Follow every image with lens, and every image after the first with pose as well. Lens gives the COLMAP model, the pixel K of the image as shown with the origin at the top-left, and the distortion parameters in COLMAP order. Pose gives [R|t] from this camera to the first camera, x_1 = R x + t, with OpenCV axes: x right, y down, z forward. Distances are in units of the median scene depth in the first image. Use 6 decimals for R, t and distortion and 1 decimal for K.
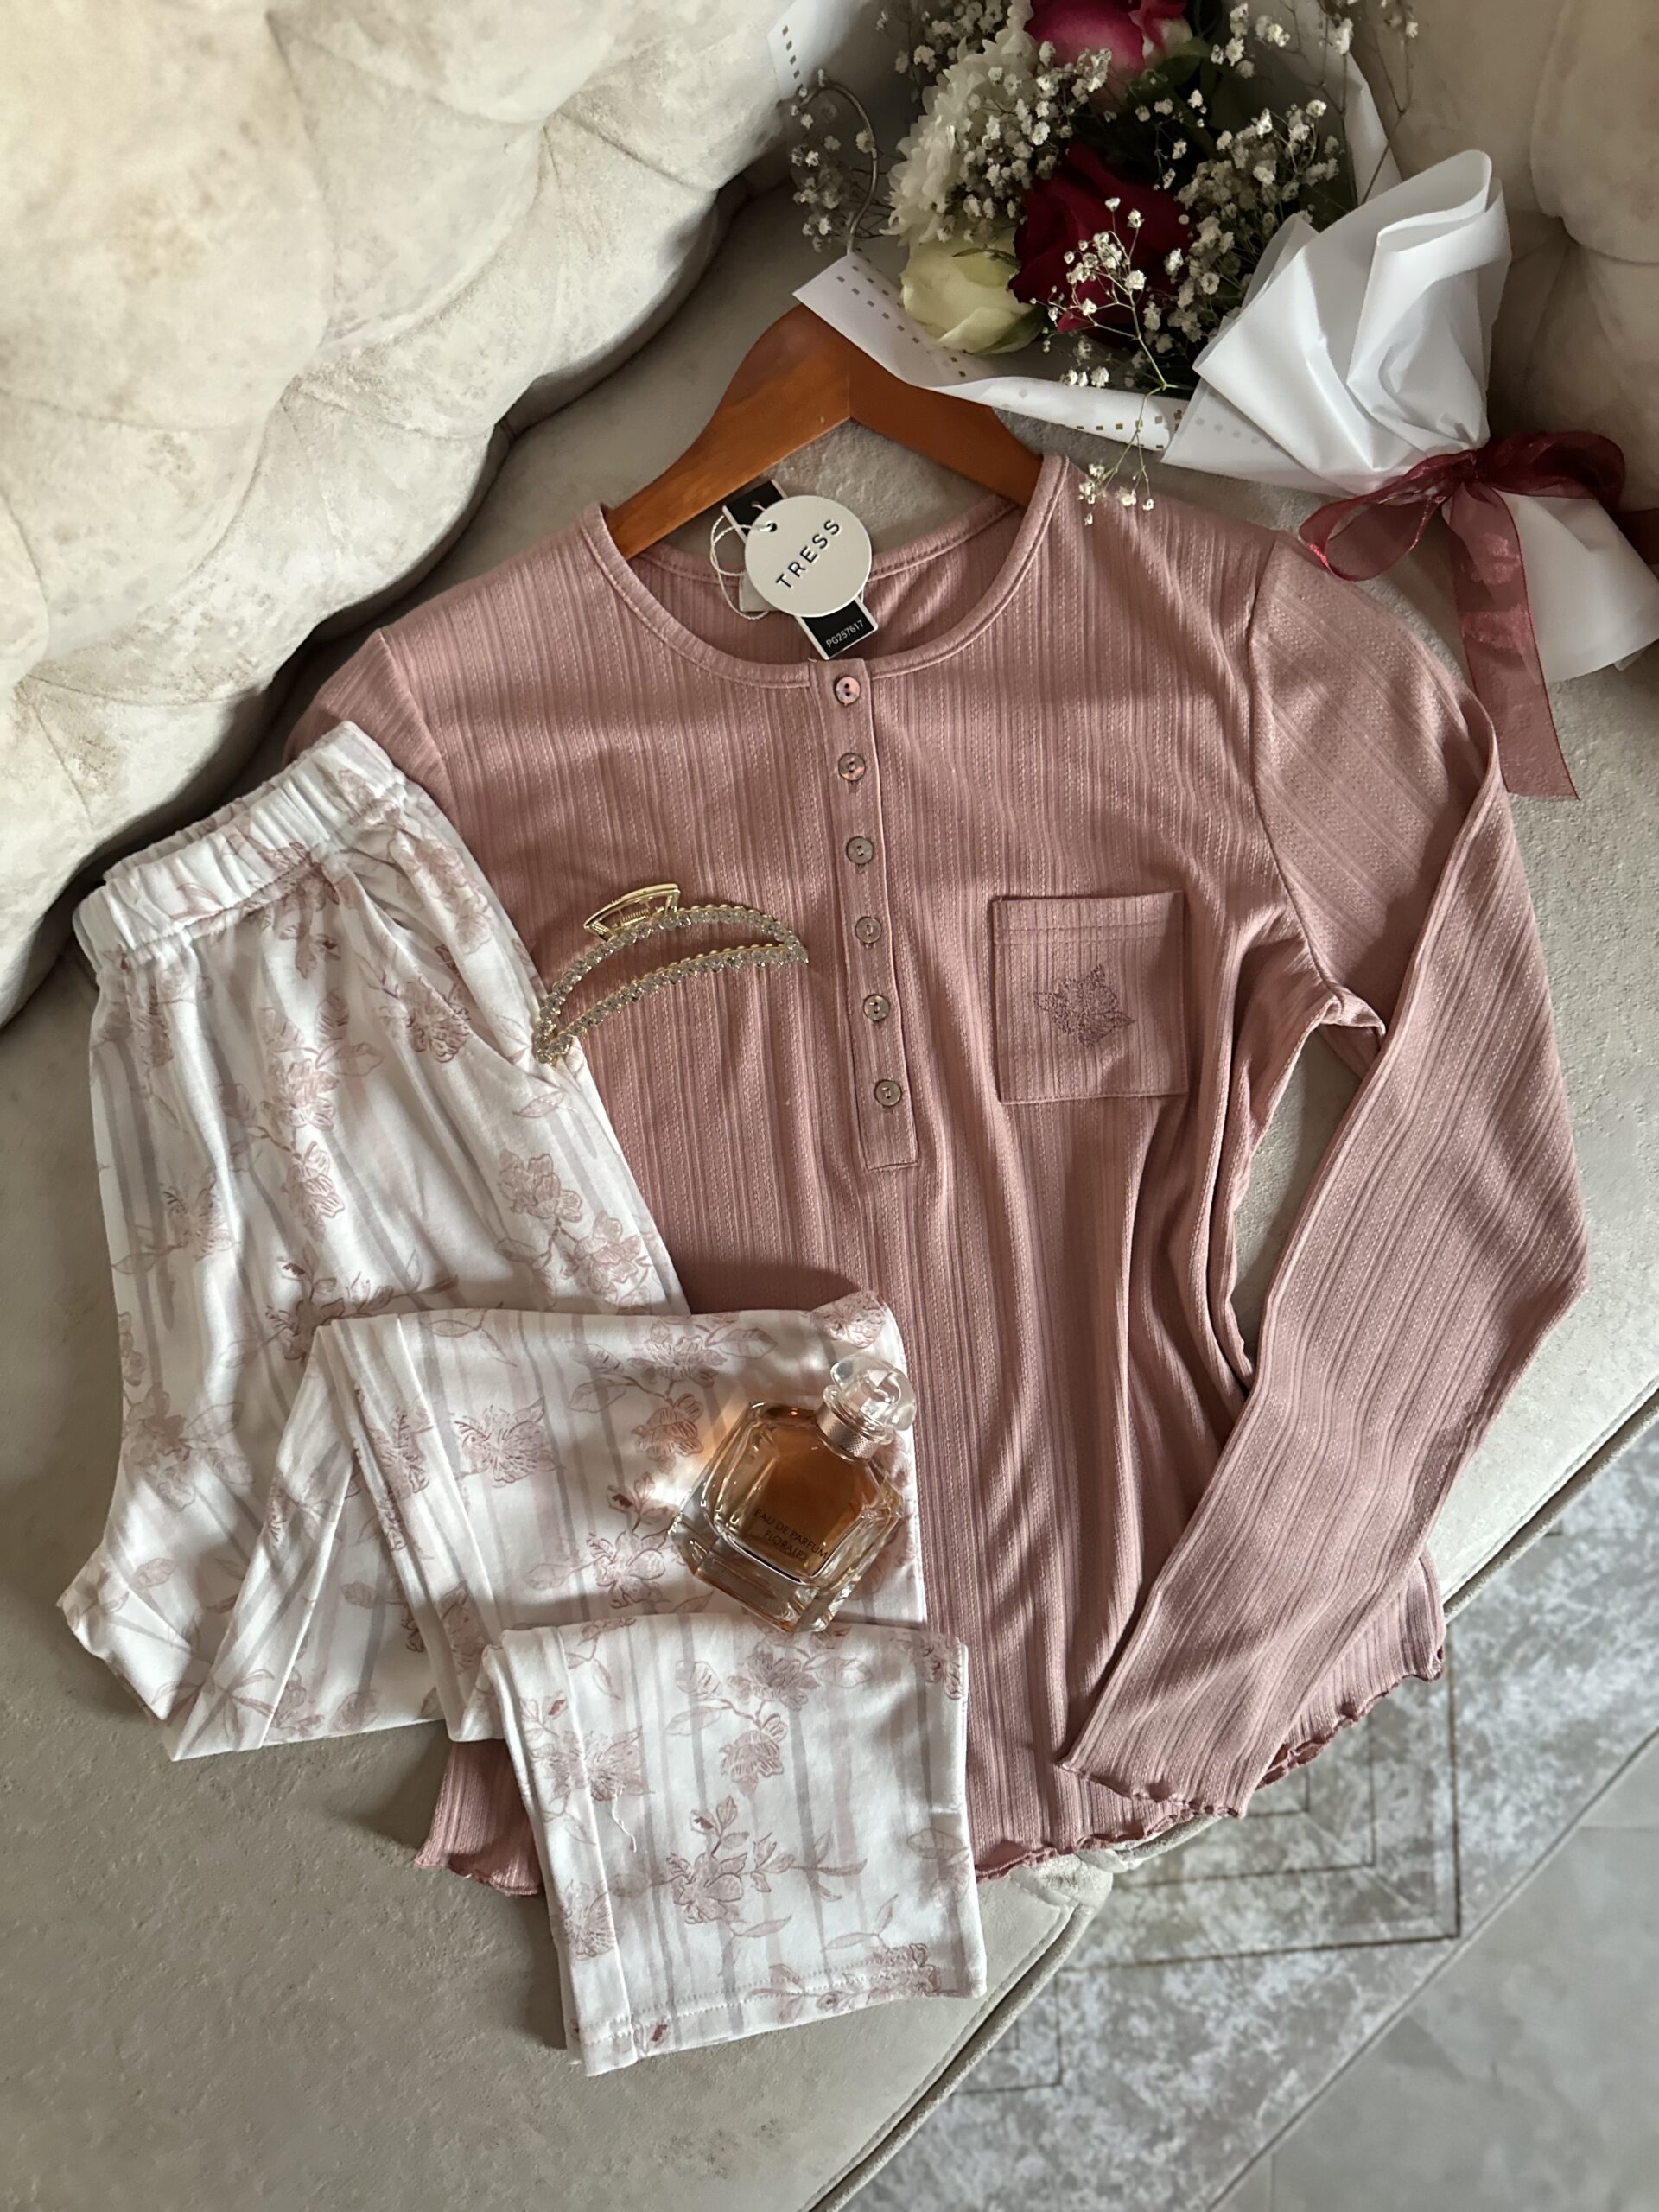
lens RADIAL K [[1561.1, 0, 821.2], [0, 1561.1, 1104.9], [0, 0, 1]] dist [0.117484, -0.153084]
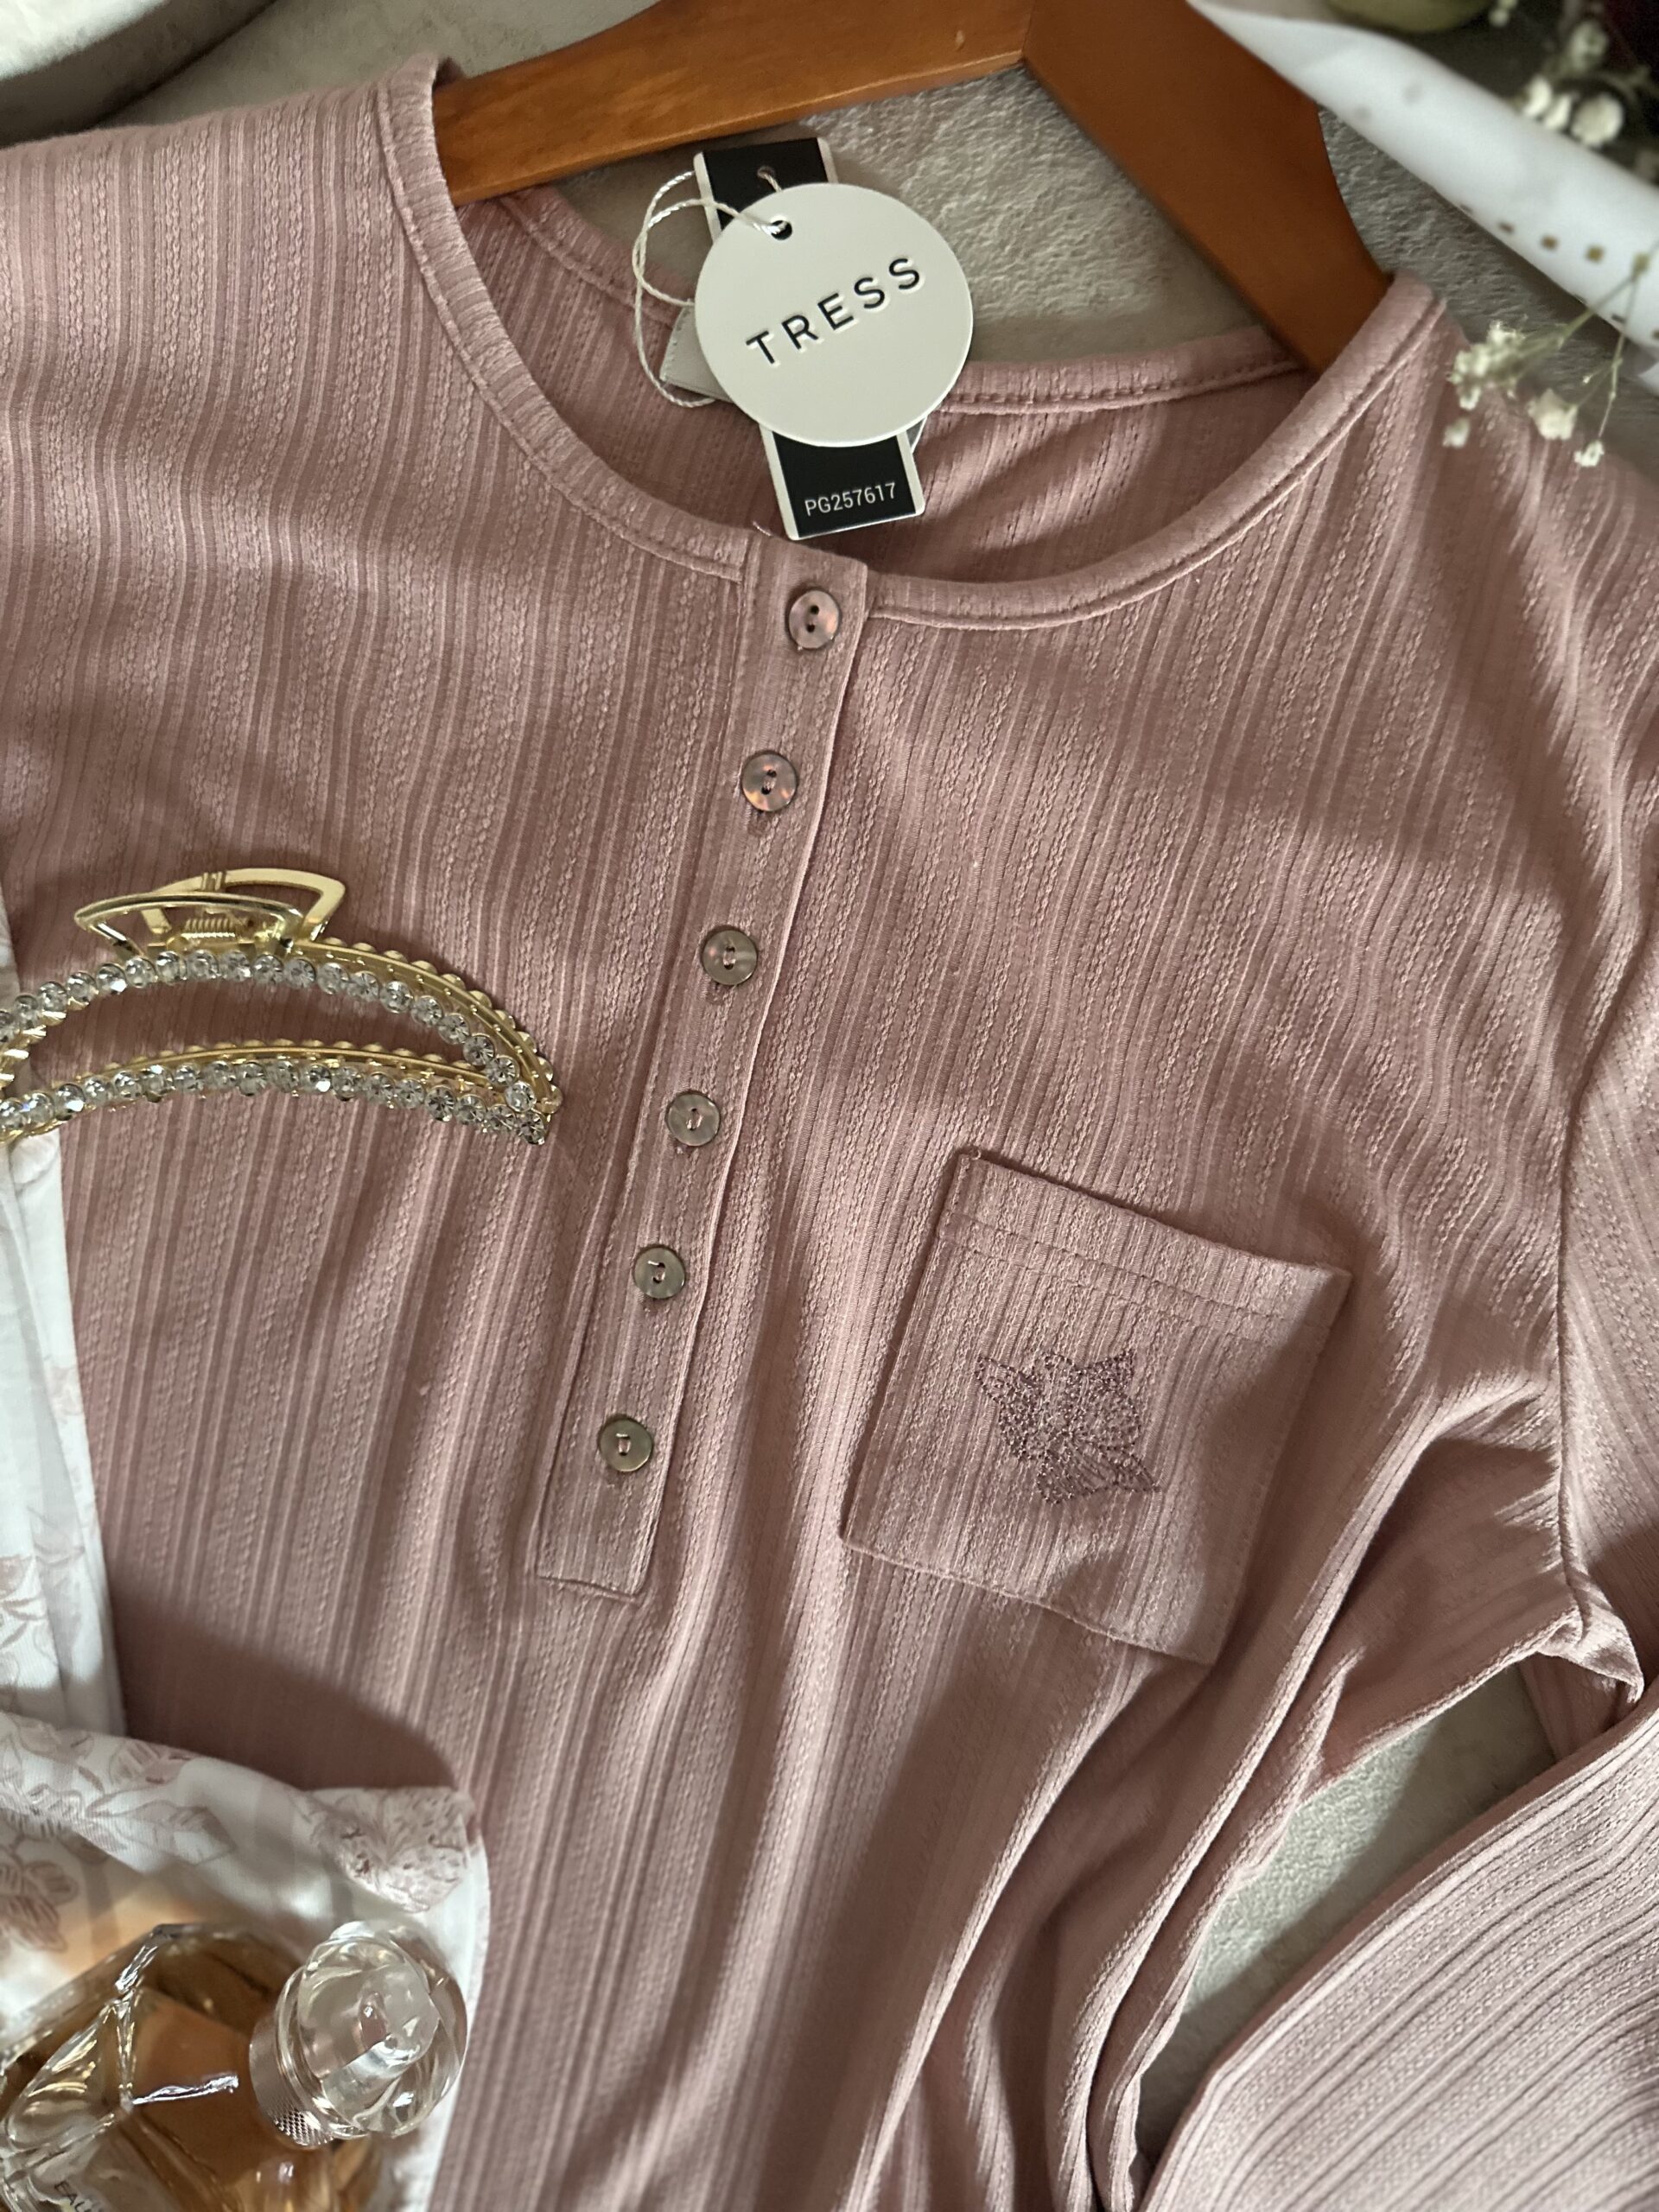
lens RADIAL K [[1586.0, 0, 823.6], [0, 1586.0, 1101.1], [0, 0, 1]] dist [-0.016756, 0.000753]
pose [[0.940900, 0.338671, -0.003111, 0.065019], [-0.338154, 0.939899, 0.047357, -0.149141], [0.018962, -0.043506, 0.998873, 0.516186]]
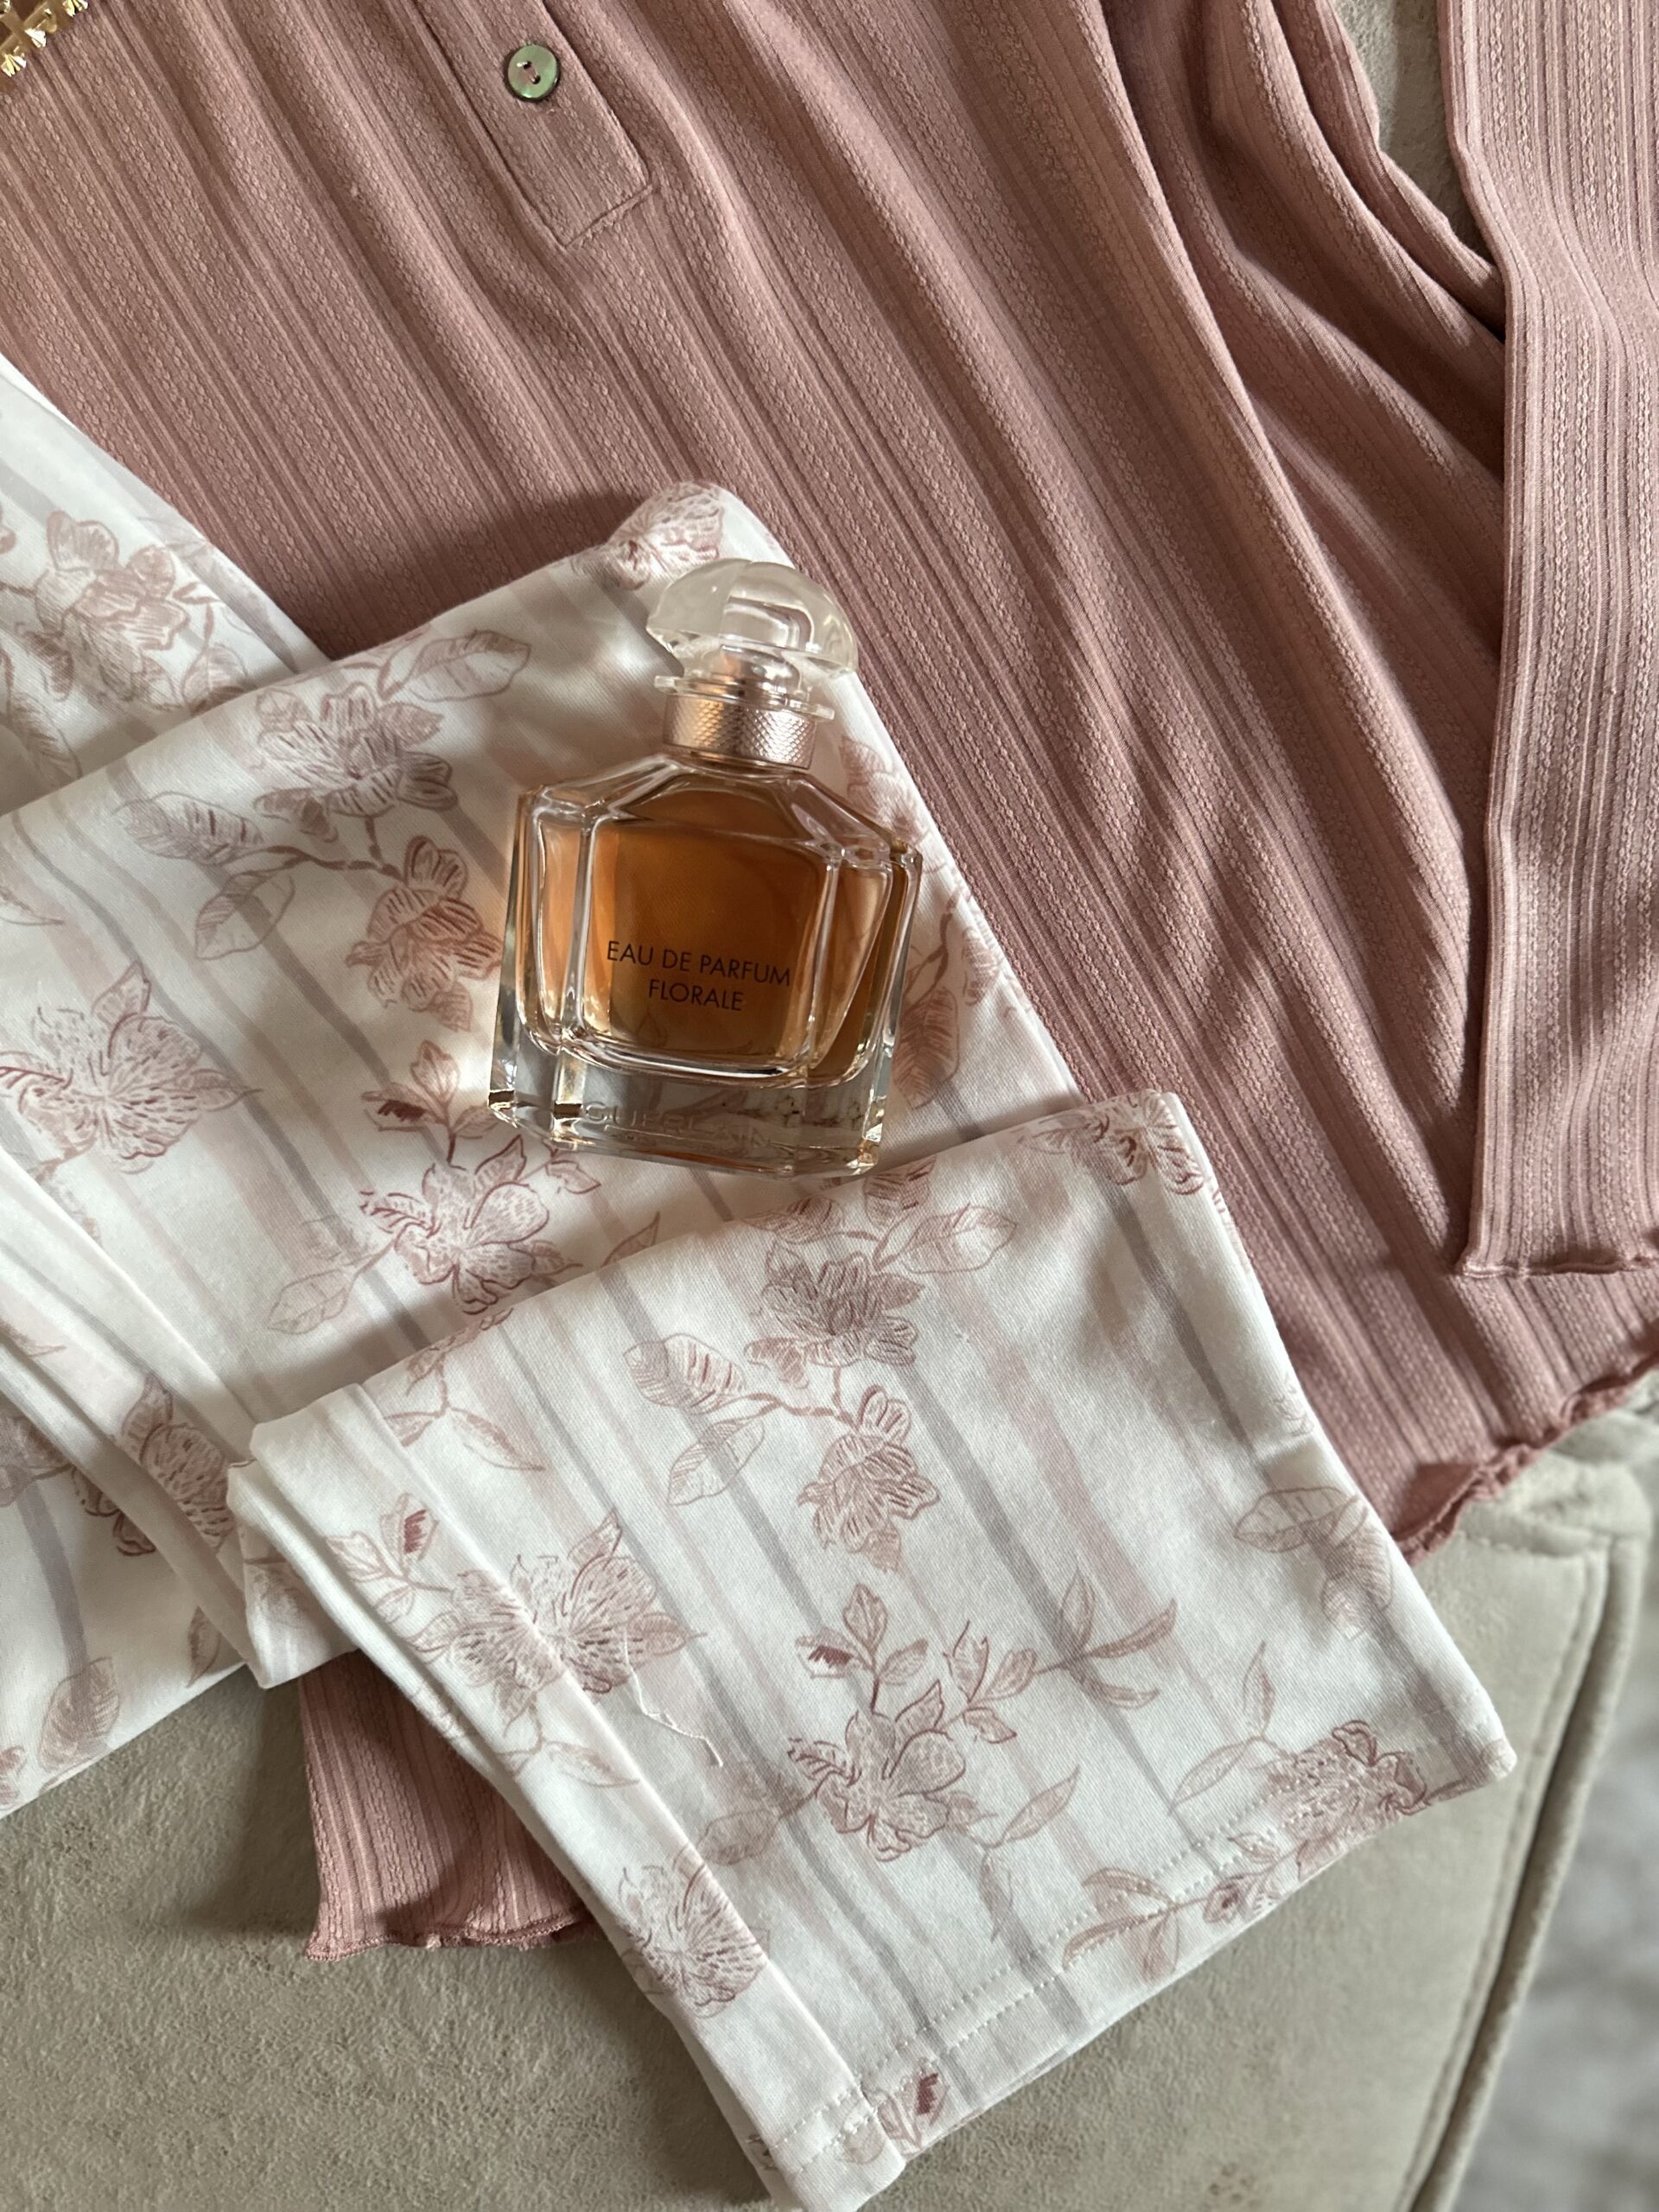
lens RADIAL K [[1570.0, 0, 832.4], [0, 1570.0, 1108.2], [0, 0, 1]] dist [0.118384, -0.223396]
pose [[0.910559, -0.410790, -0.046195, 0.018536], [0.408044, 0.911074, -0.058693, 0.340673], [0.066197, 0.034593, 0.997207, 0.529879]]
